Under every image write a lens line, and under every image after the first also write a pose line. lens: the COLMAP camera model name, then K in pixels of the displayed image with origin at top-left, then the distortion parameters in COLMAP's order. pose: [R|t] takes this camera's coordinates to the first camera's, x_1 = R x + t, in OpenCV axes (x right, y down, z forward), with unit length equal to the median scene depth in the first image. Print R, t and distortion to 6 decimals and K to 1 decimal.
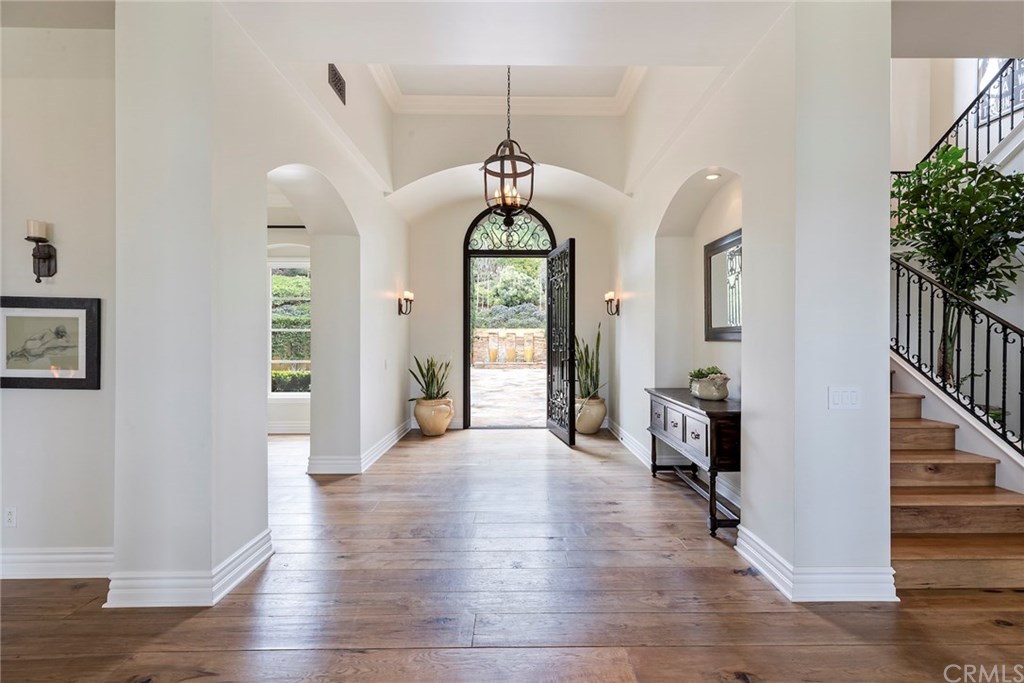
lens RADIAL K [[465.0, 0, 512.0], [0, 465.0, 341.5], [0, 0, 1]] dist [-0.000759, -0.000054]
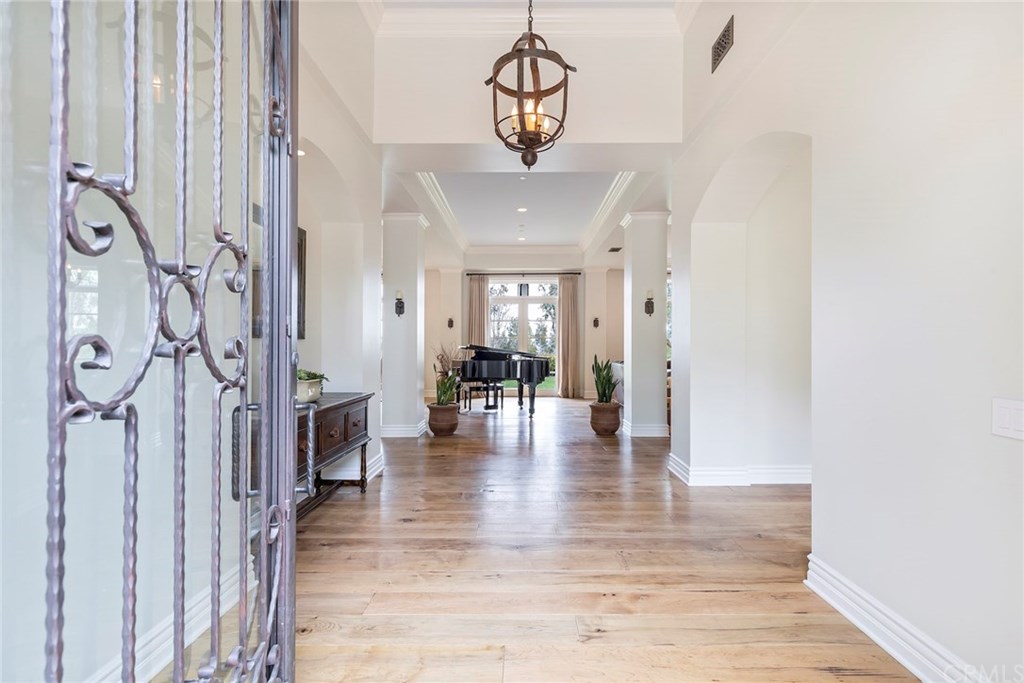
lens RADIAL K [[465.0, 0, 512.0], [0, 465.0, 341.5], [0, 0, 1]] dist [-0.000759, -0.000054]
pose [[-0.999867, -0.003795, 0.015844, 0.006738], [-0.003961, 0.999938, -0.010431, 0.016989], [-0.015803, -0.010493, -0.999820, 1.887181]]
